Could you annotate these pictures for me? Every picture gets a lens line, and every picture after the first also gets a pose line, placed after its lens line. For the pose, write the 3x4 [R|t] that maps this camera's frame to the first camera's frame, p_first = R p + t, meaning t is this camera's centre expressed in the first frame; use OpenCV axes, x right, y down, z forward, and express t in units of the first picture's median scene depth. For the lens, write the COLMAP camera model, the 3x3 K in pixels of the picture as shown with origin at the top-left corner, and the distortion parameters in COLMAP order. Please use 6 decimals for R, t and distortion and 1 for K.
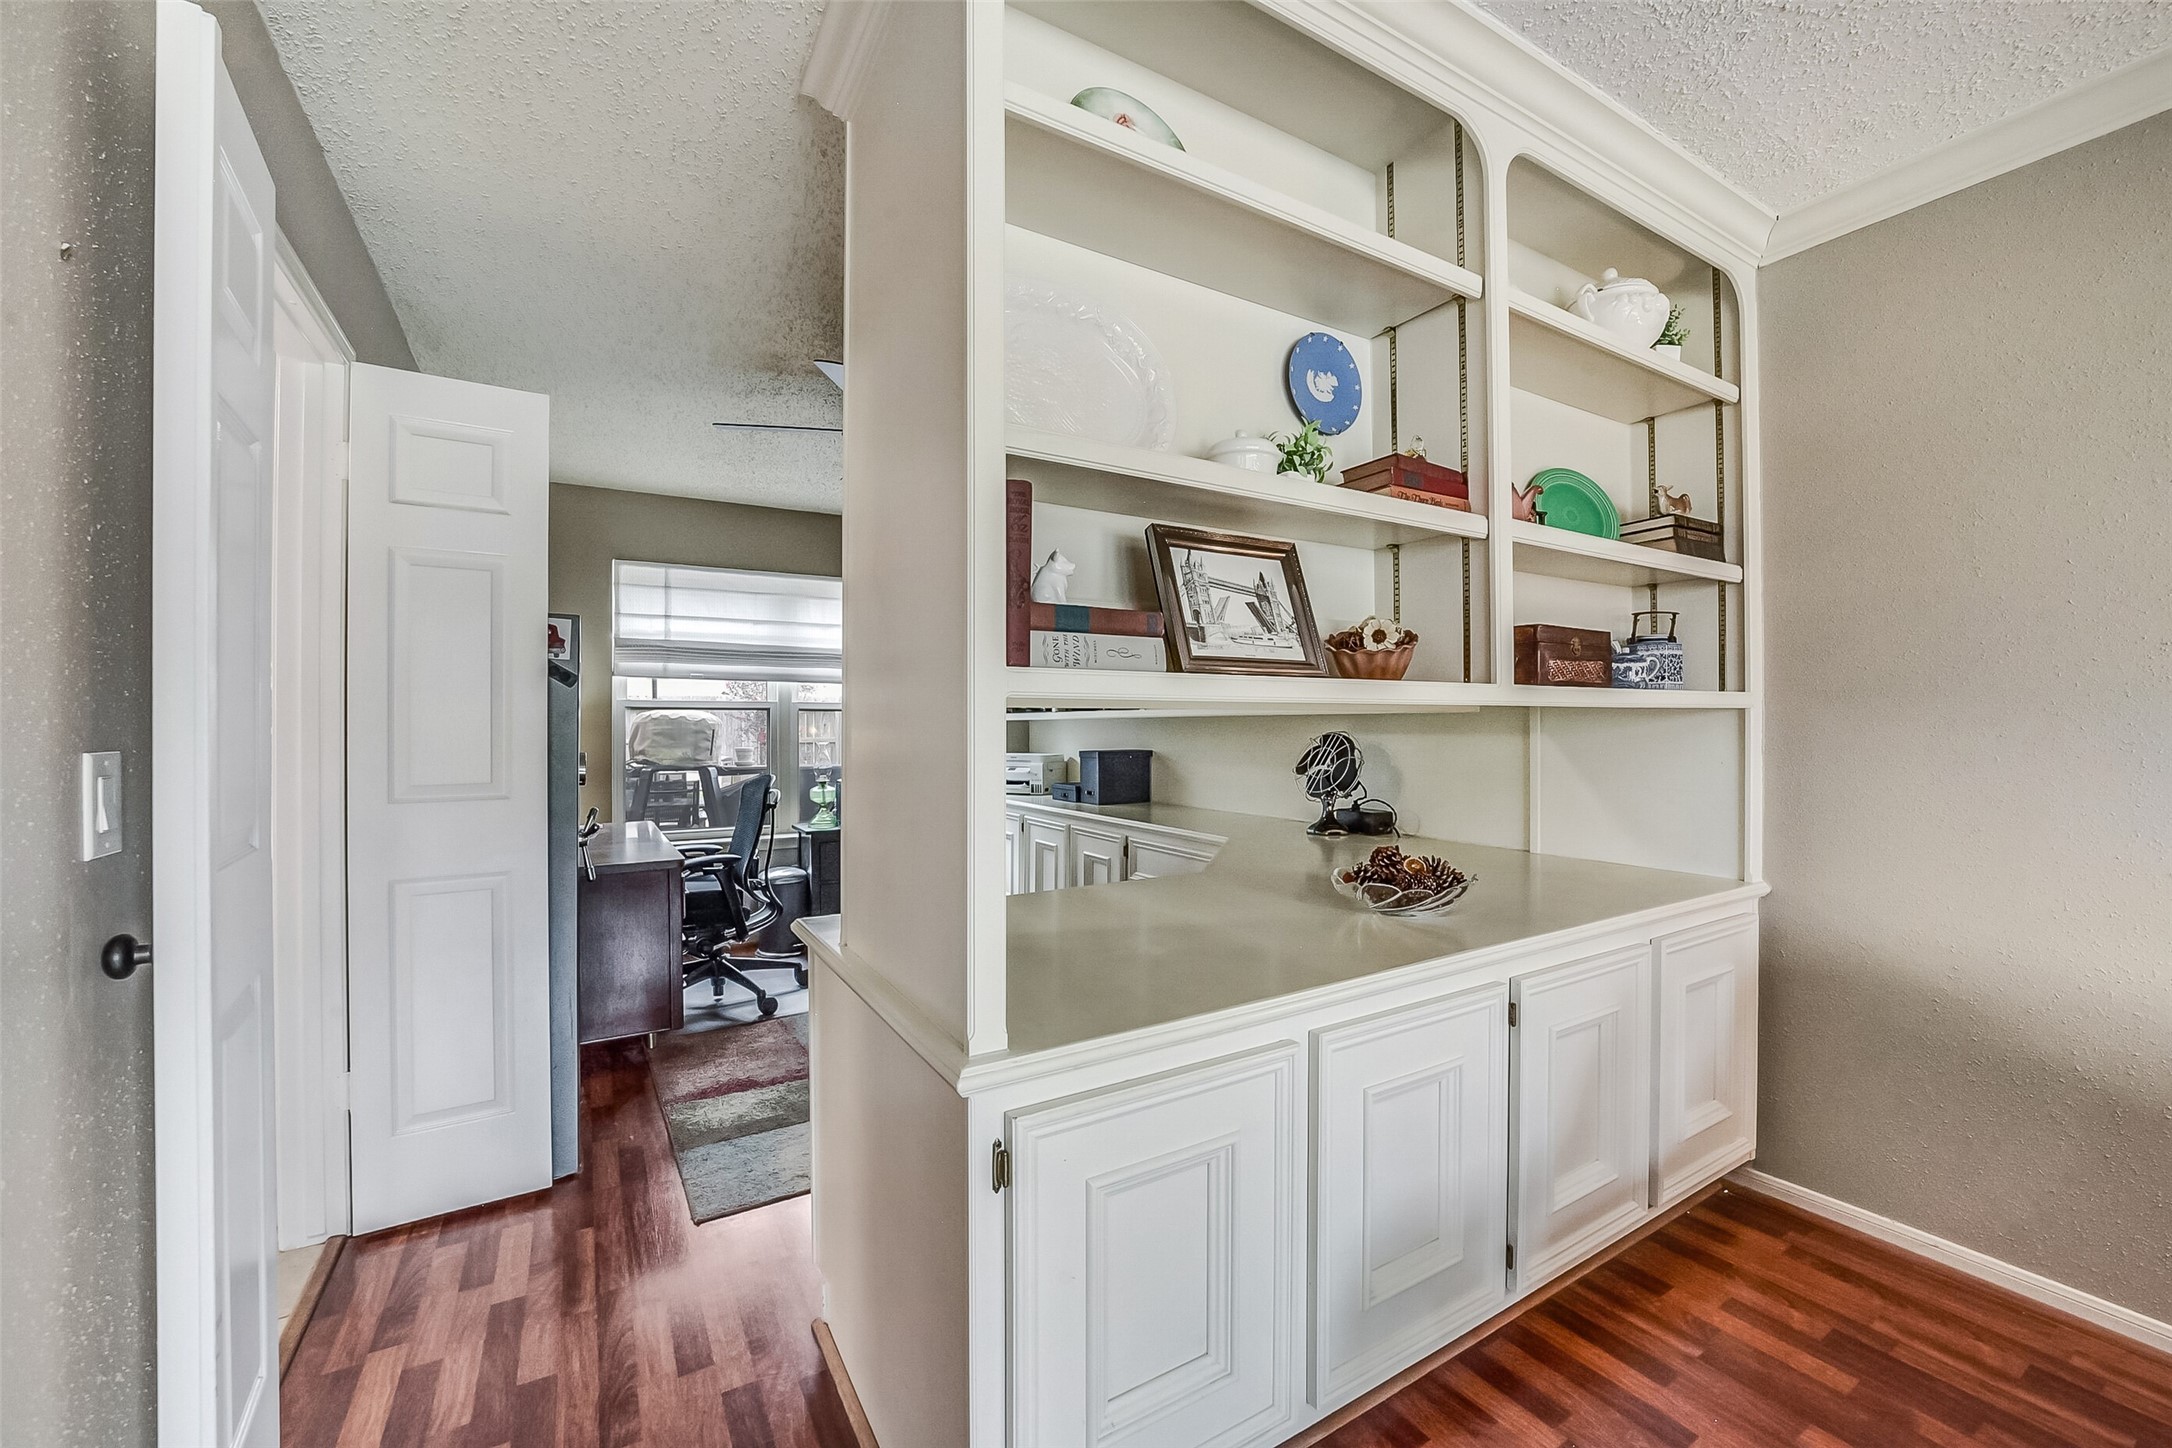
lens RADIAL K [[857.8, 0, 1095.3], [0, 857.8, 720.7], [0, 0, 1]] dist [-0.040974, 0.010438]
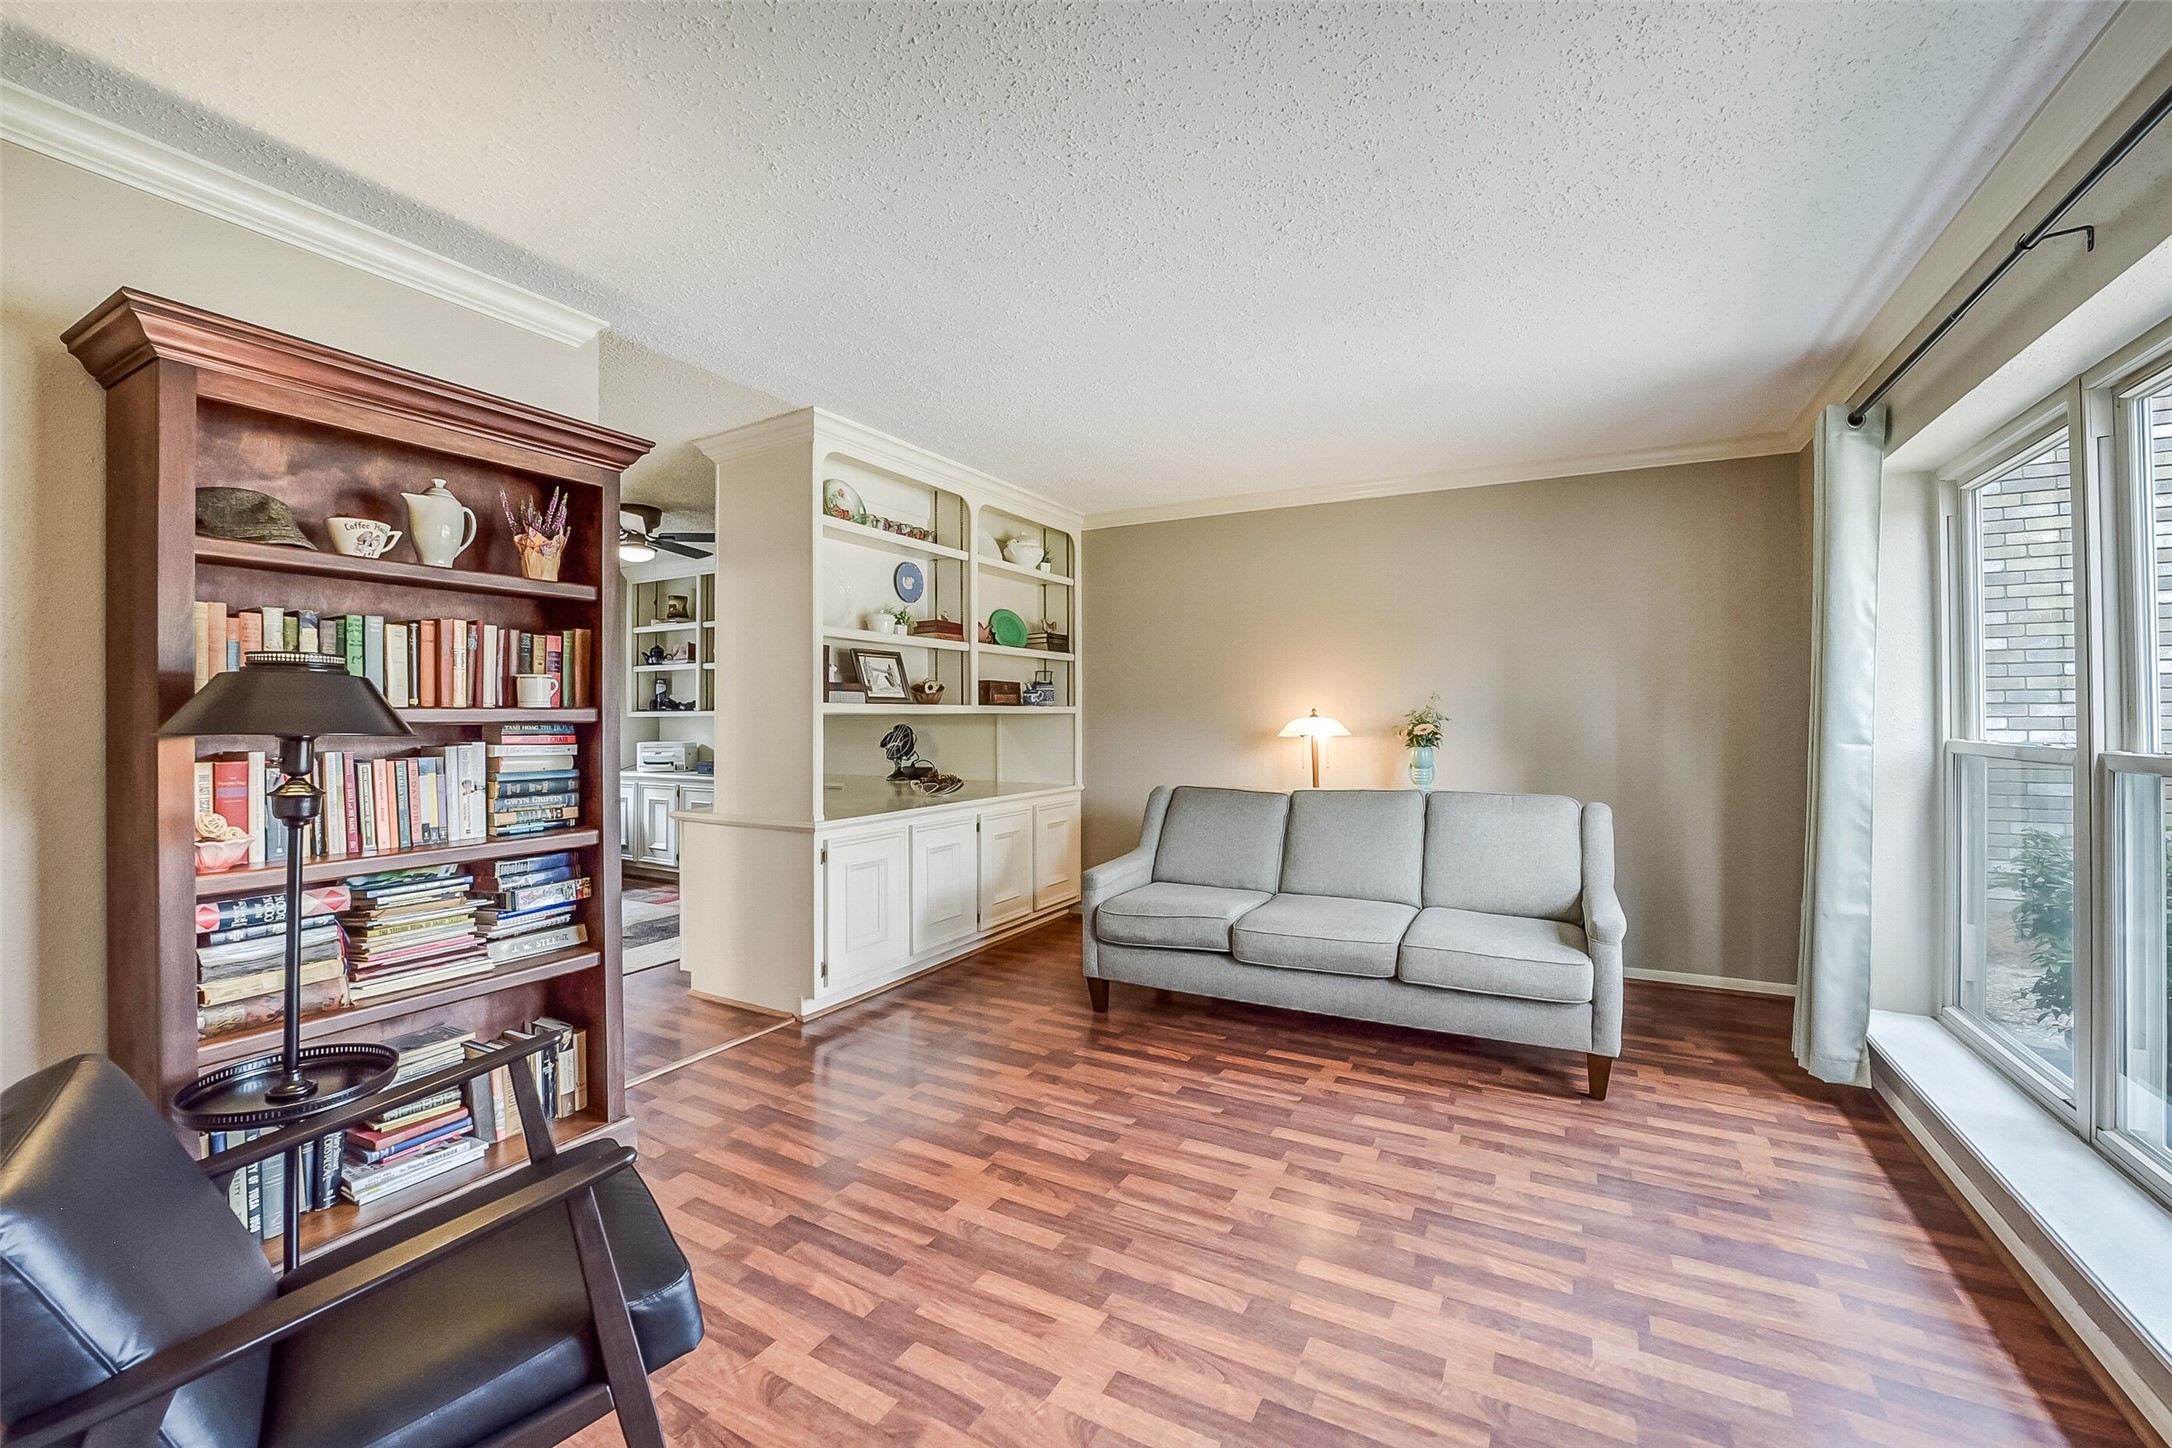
lens RADIAL K [[857.8, 0, 1095.3], [0, 857.8, 720.7], [0, 0, 1]] dist [-0.040974, 0.010438]
pose [[0.861894, -0.001091, 0.507087, -0.507596], [-0.001951, 0.999983, 0.005467, -0.008770], [-0.507084, -0.005702, 0.861878, -1.370652]]
